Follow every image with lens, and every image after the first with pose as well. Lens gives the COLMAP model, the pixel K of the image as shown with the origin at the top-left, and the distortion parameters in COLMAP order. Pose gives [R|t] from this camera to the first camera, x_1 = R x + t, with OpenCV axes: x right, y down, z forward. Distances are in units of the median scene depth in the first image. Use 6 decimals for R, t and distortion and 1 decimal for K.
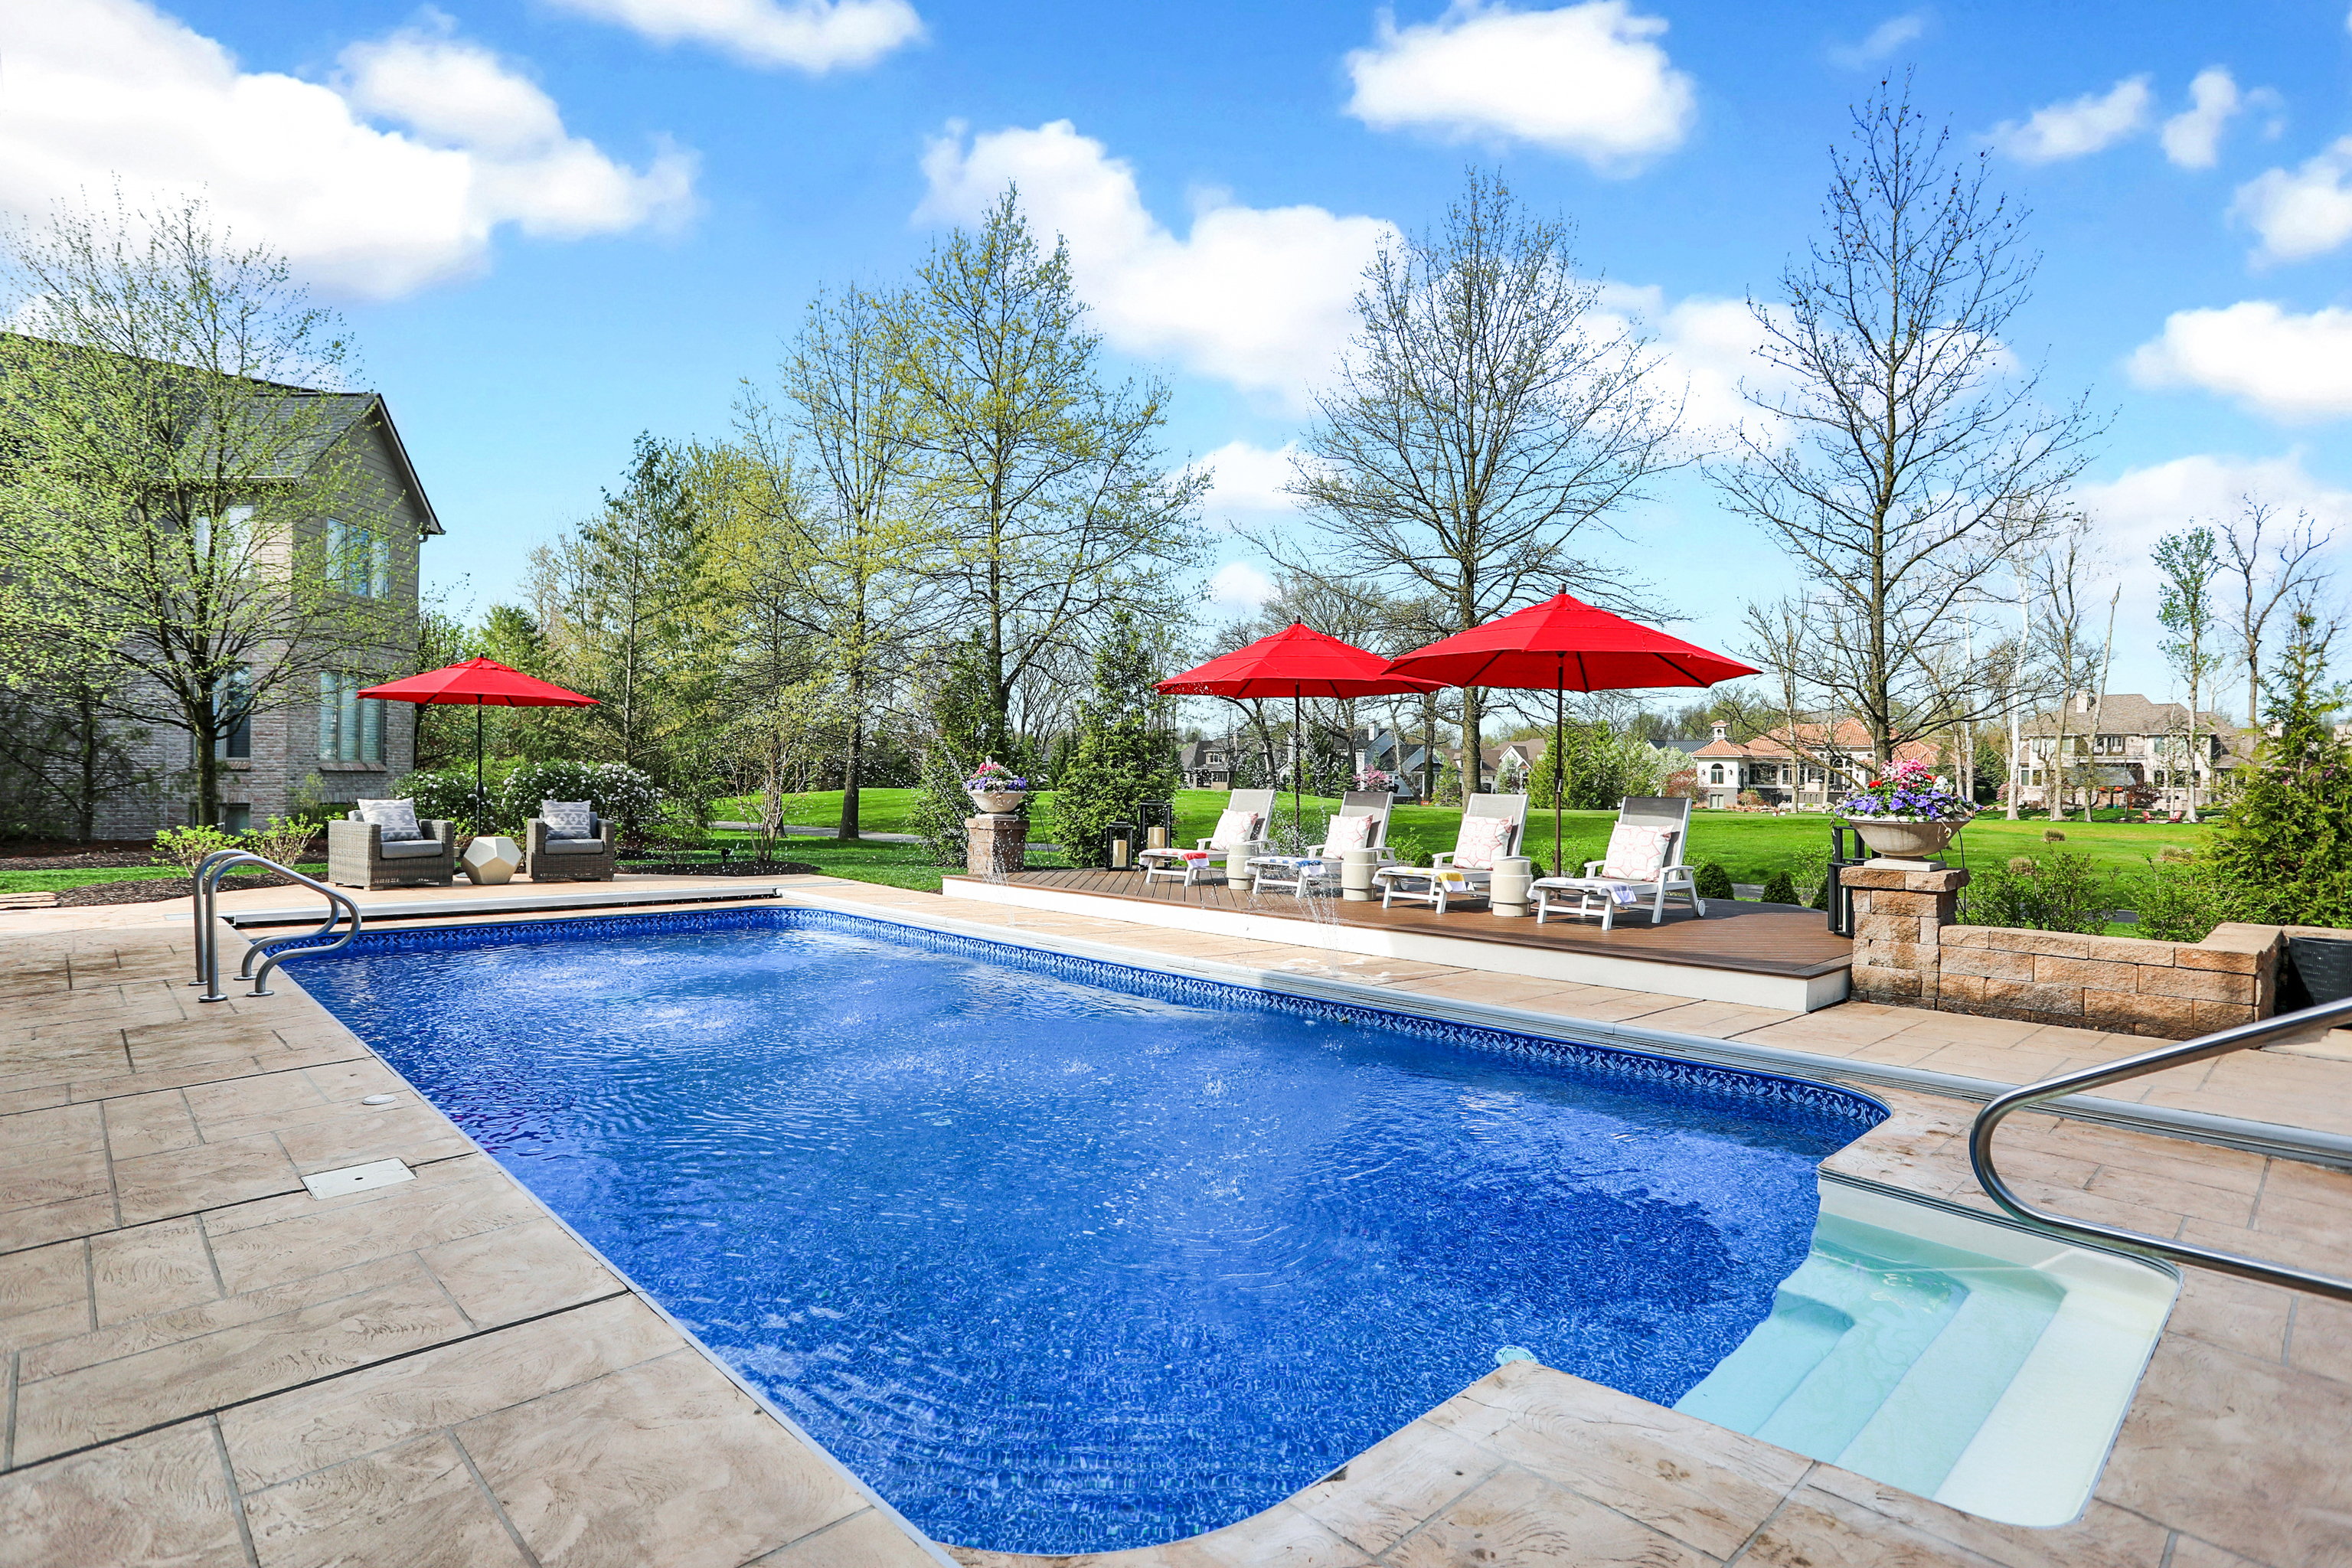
lens RADIAL K [[1223.0, 0, 1171.1], [0, 1223.0, 782.2], [0, 0, 1]] dist [-0.075601, 0.035418]
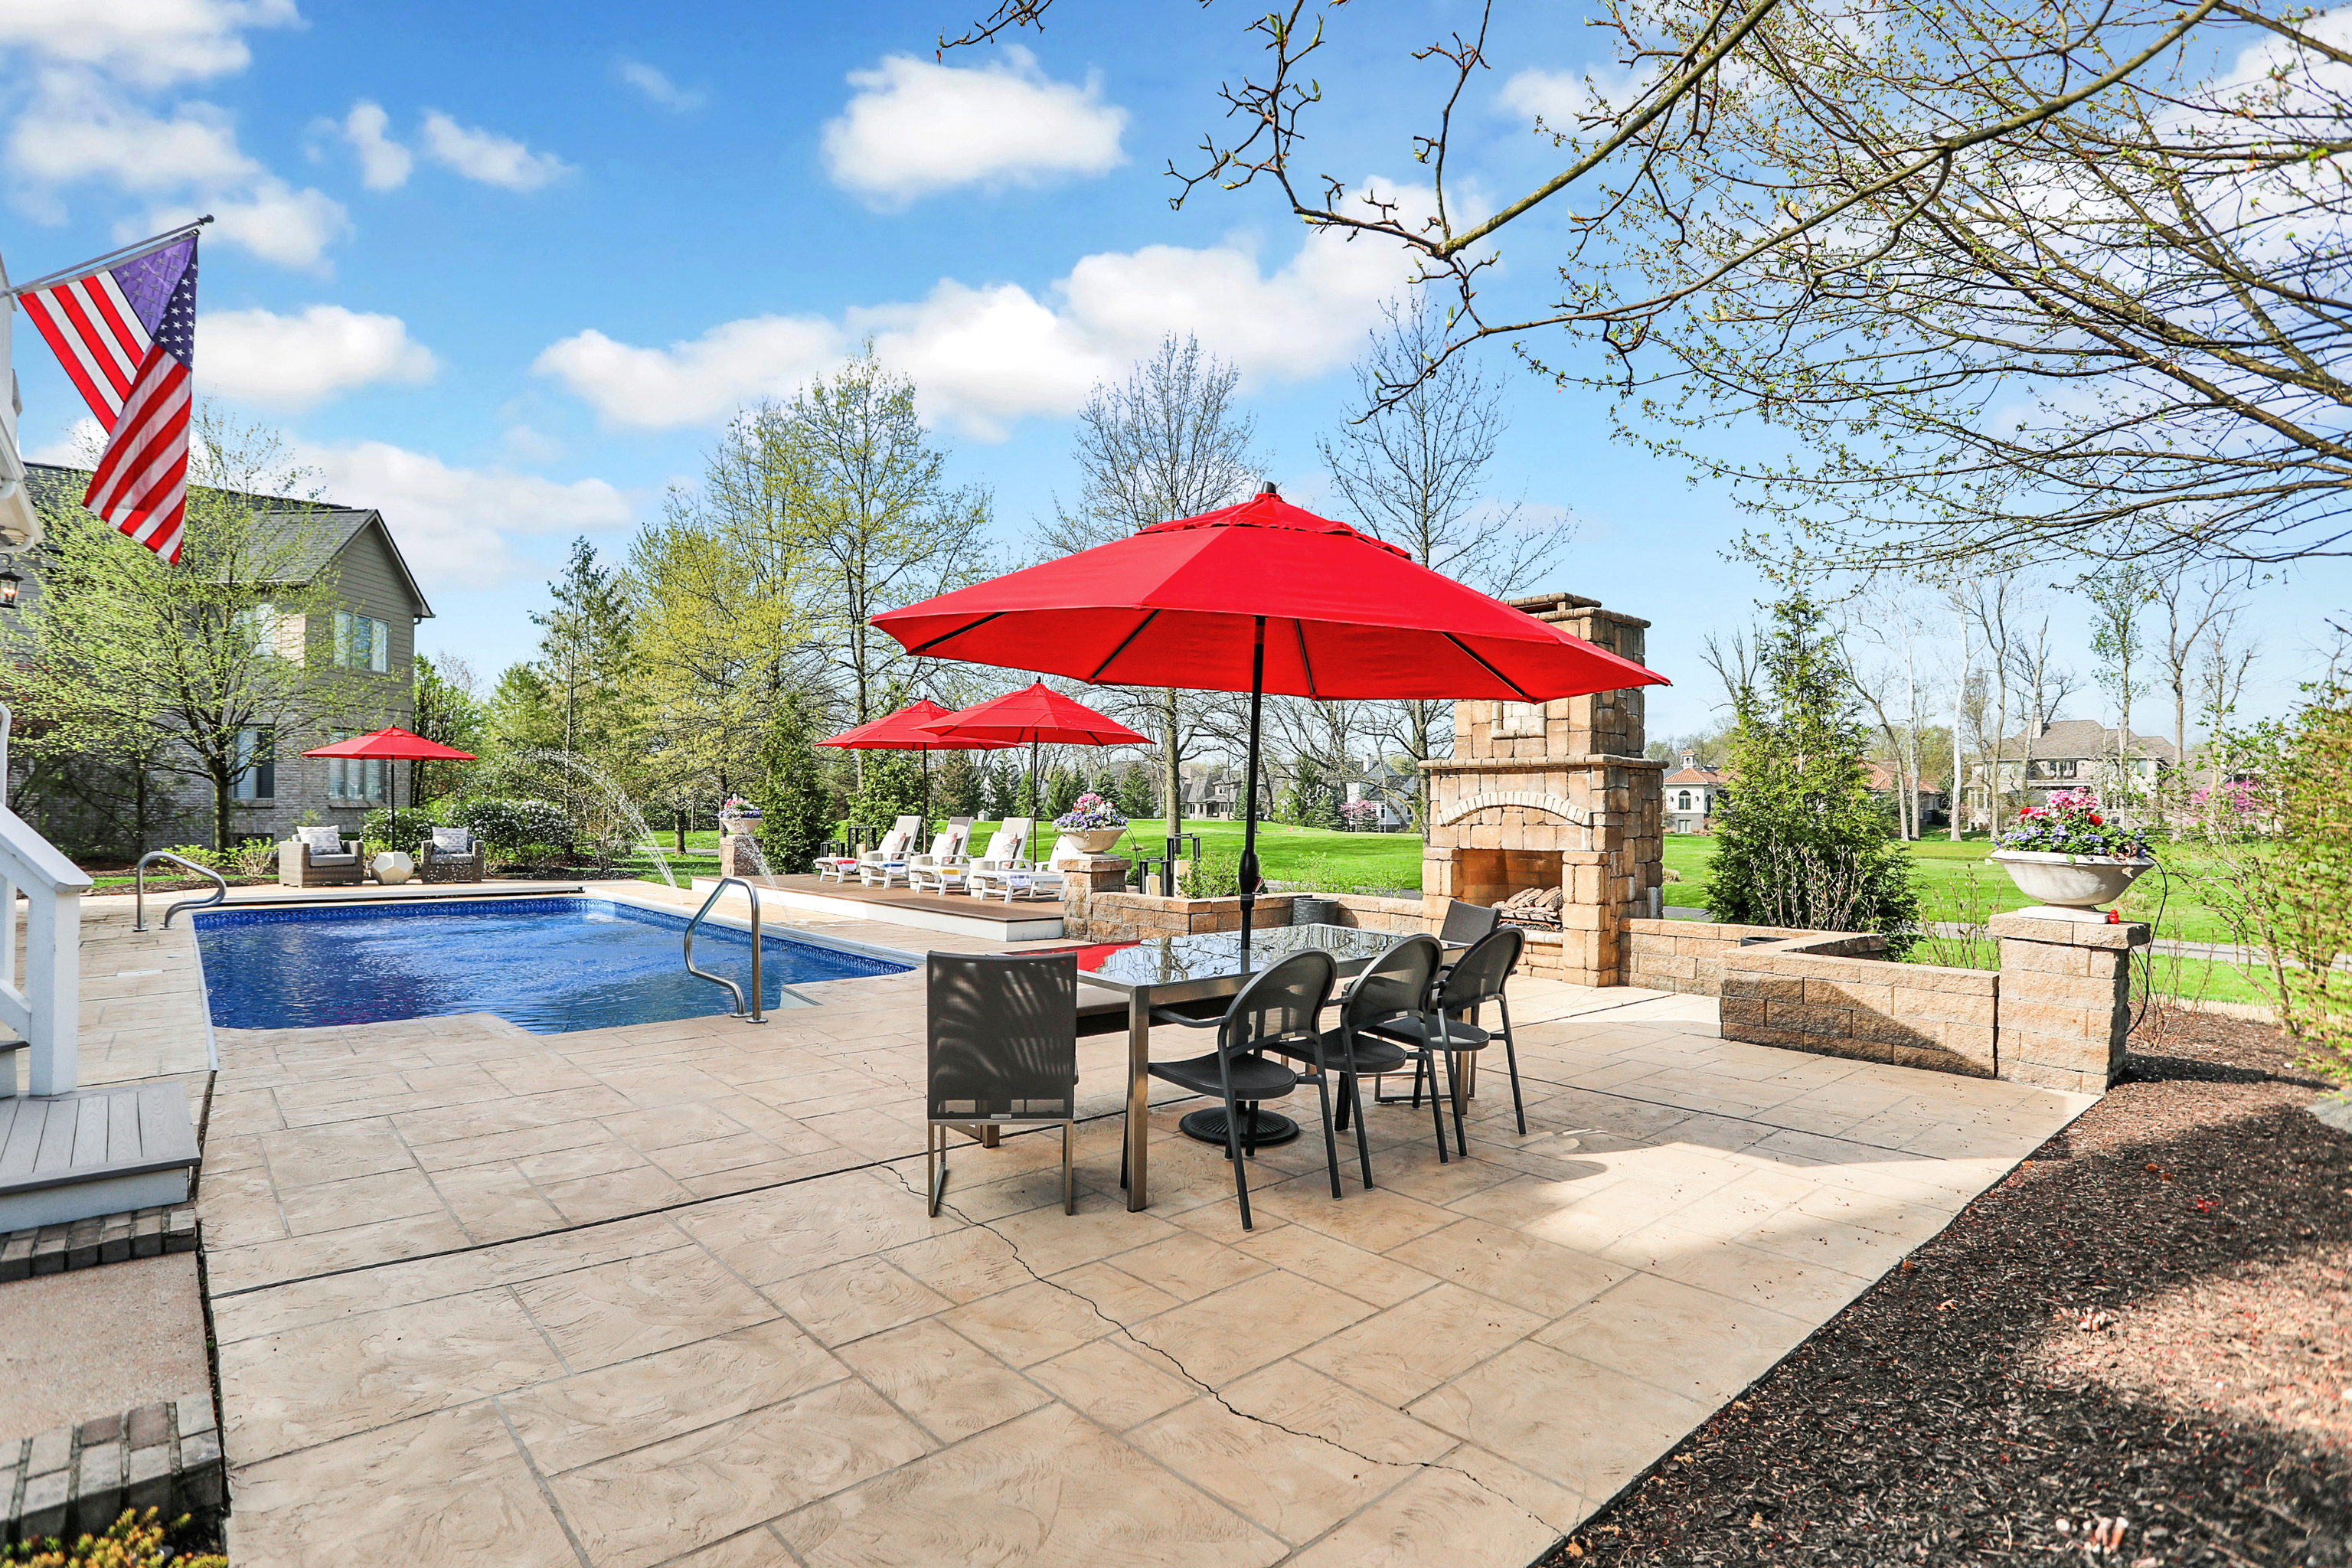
lens RADIAL K [[1174.2, 0, 1162.2], [0, 1174.2, 799.9], [0, 0, 1]] dist [-0.070706, 0.030717]
pose [[0.999060, -0.008469, -0.042520, 0.223485], [0.008007, 0.999907, -0.011037, 0.002479], [0.042610, 0.010687, 0.999035, -0.181918]]
